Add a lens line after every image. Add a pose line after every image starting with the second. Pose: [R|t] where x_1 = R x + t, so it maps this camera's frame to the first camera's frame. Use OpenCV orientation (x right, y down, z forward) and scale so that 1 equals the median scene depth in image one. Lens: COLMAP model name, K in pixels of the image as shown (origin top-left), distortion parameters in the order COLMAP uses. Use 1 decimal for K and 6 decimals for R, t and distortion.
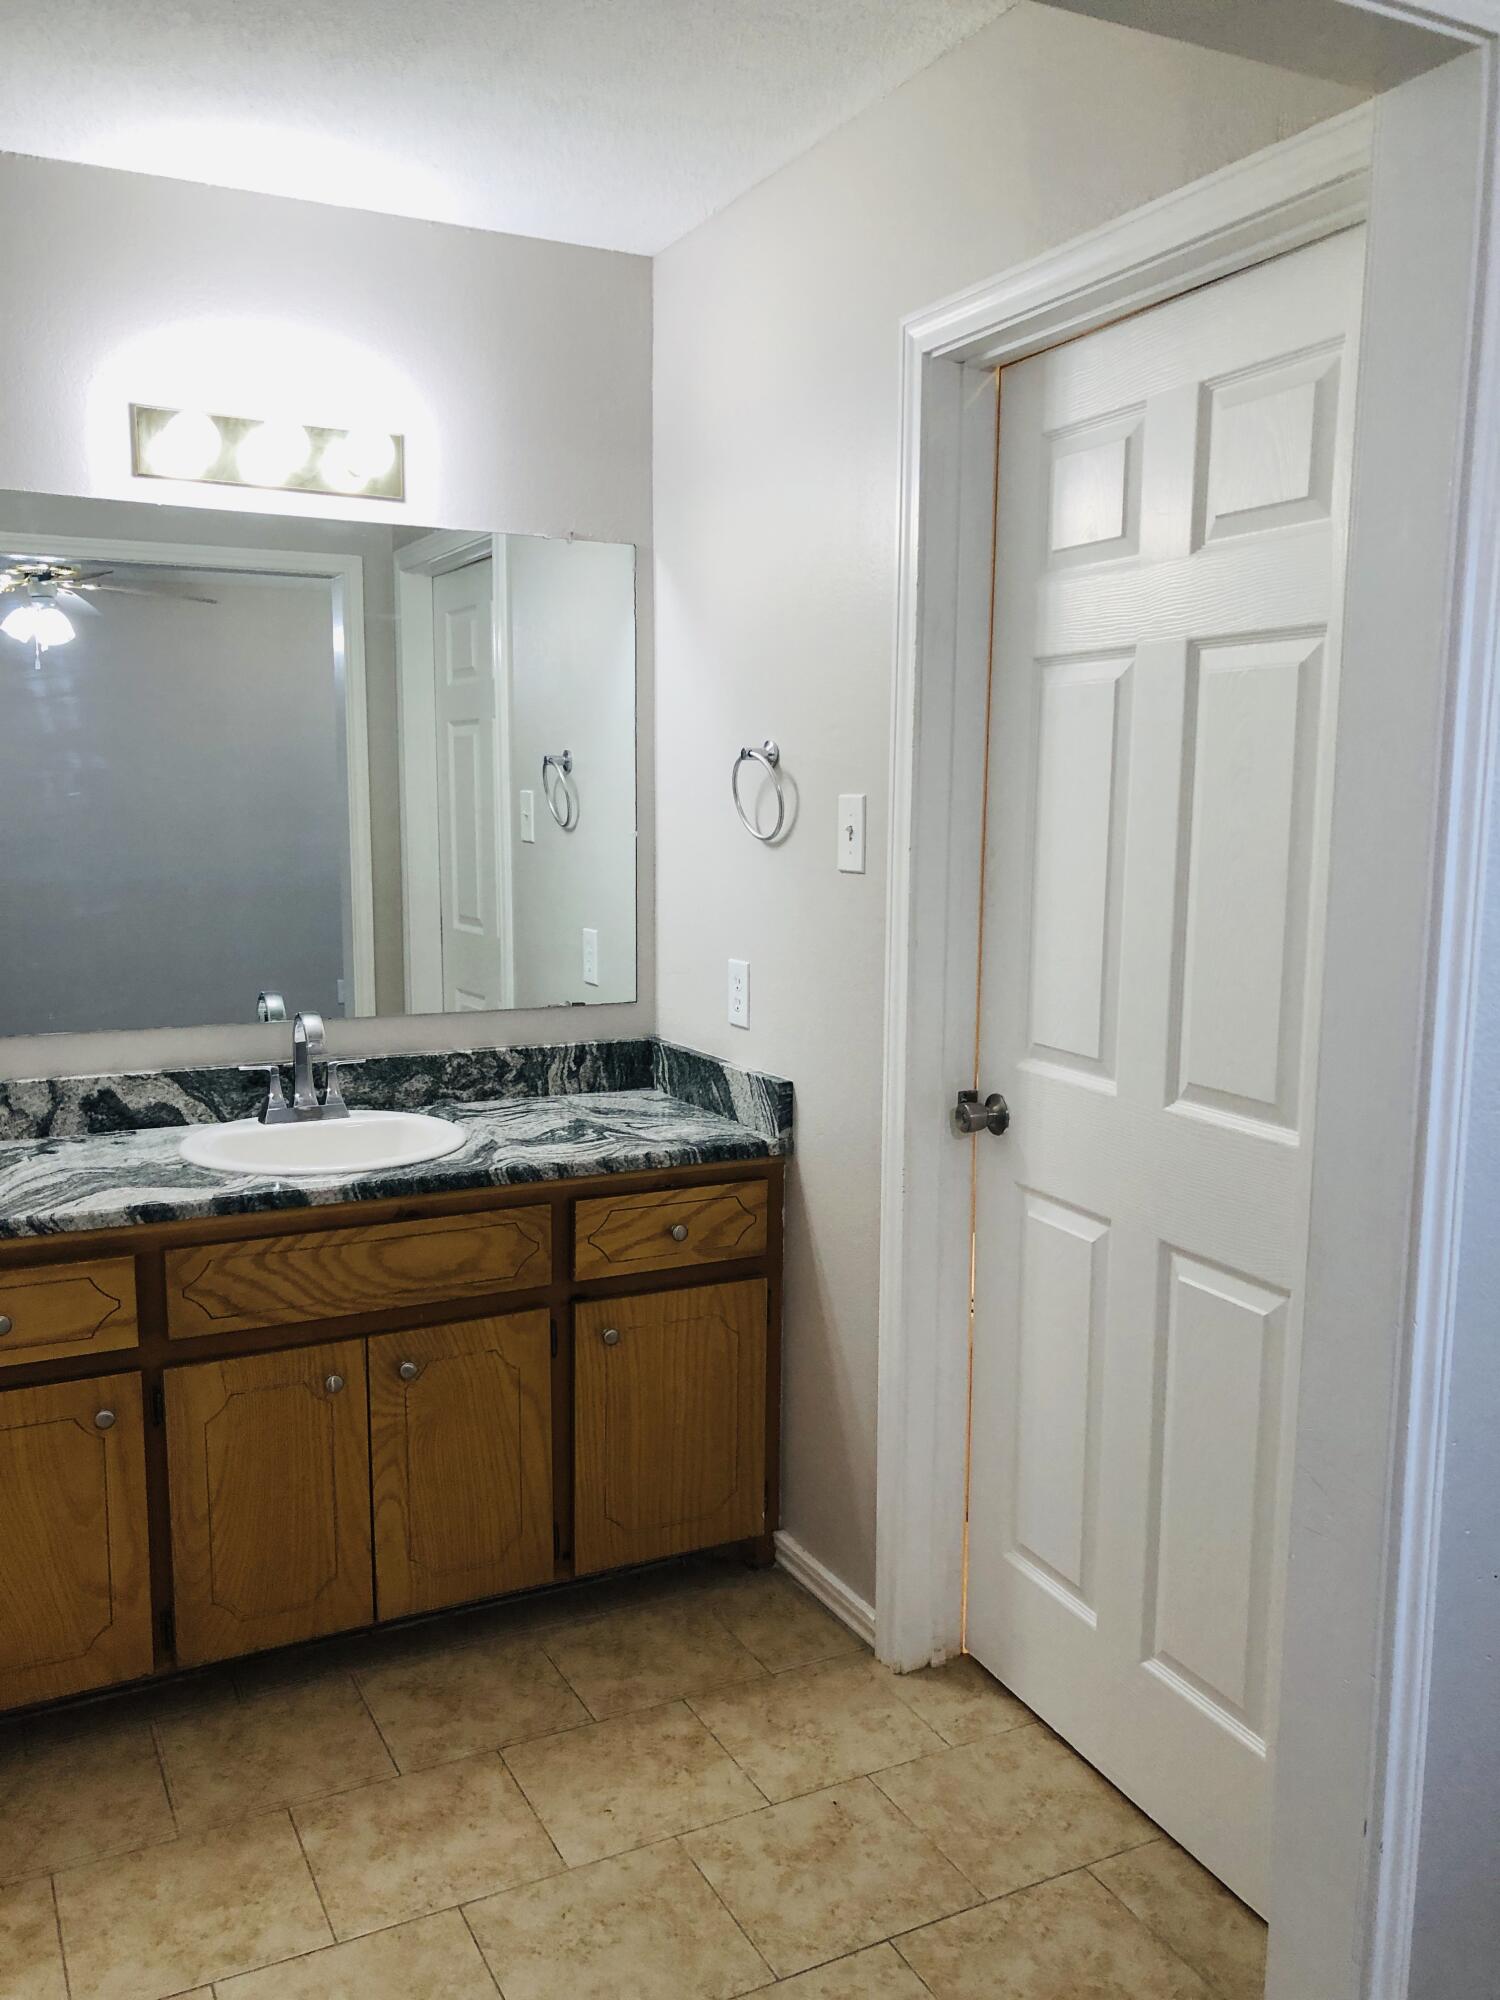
lens RADIAL K [[1597.0, 0, 749.7], [0, 1597.0, 1025.1], [0, 0, 1]] dist [-0.054228, -0.003004]
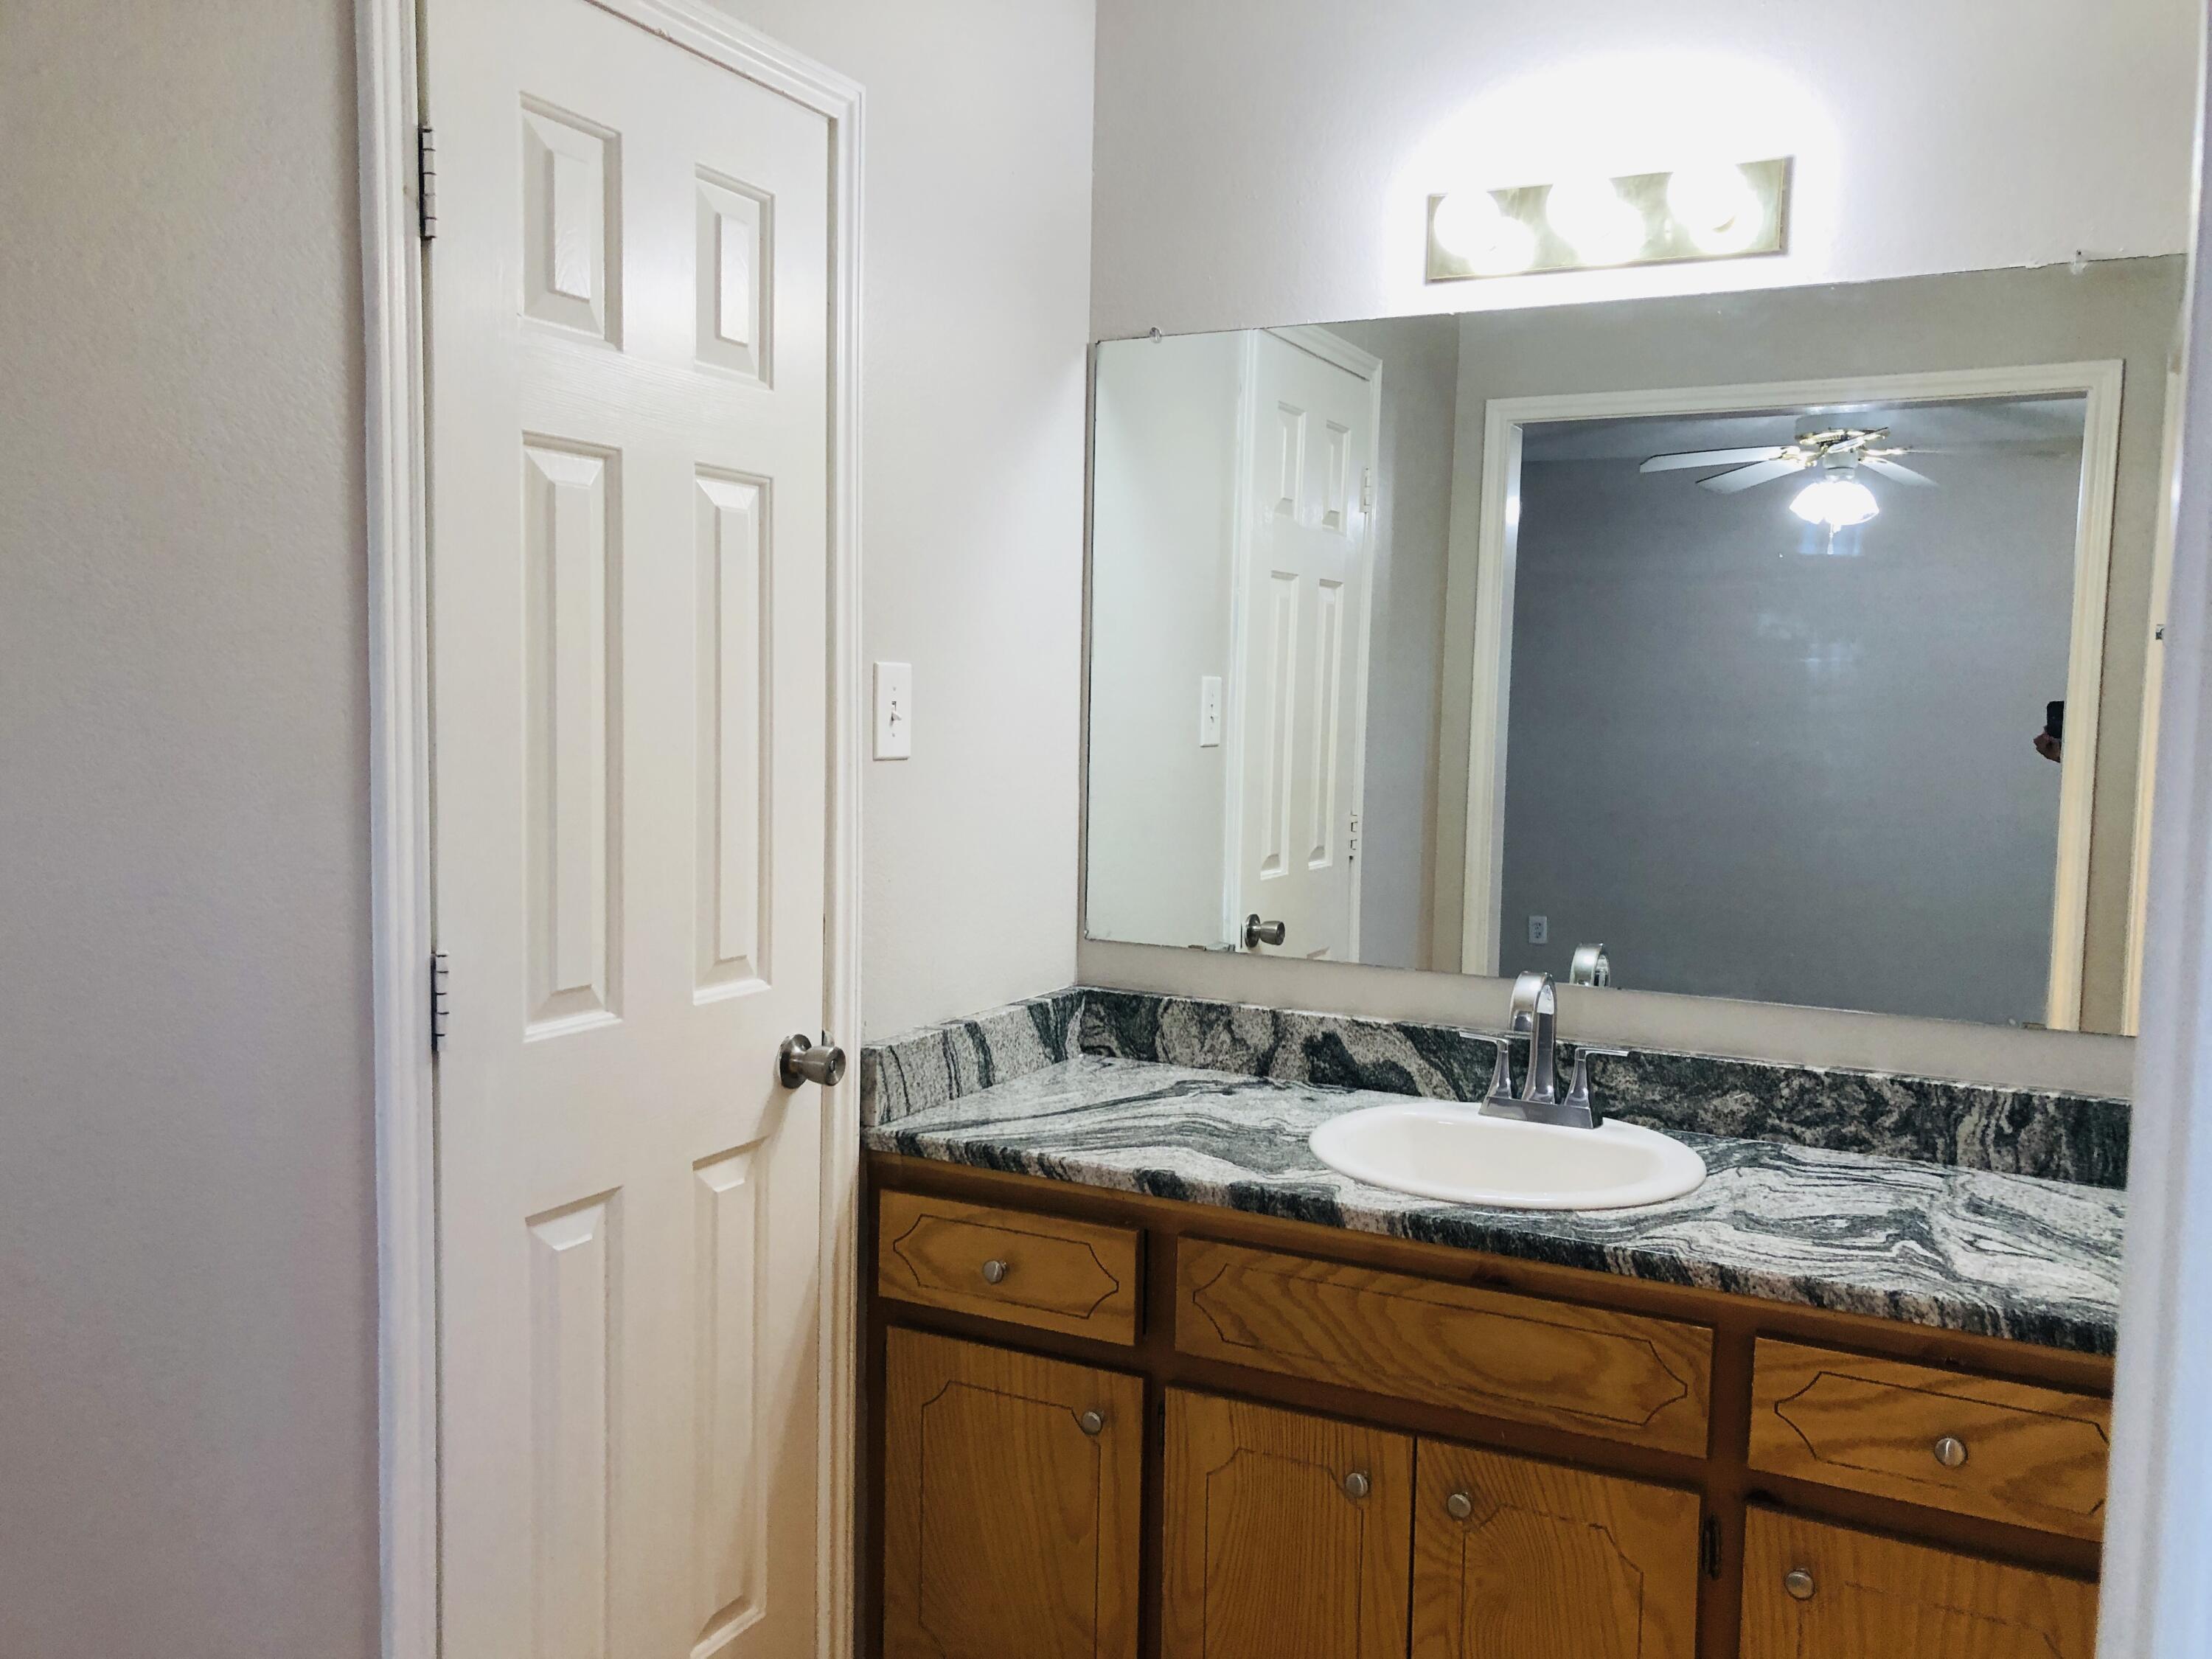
lens RADIAL K [[1764.0, 0, 1106.0], [0, 1764.0, 829.5], [0, 0, 1]] dist [-0.007357, -0.004426]
pose [[0.561805, 0.064833, -0.824725, 0.284317], [-0.132319, 0.991132, -0.012221, -0.038455], [0.816619, 0.115993, 0.565401, 0.389610]]
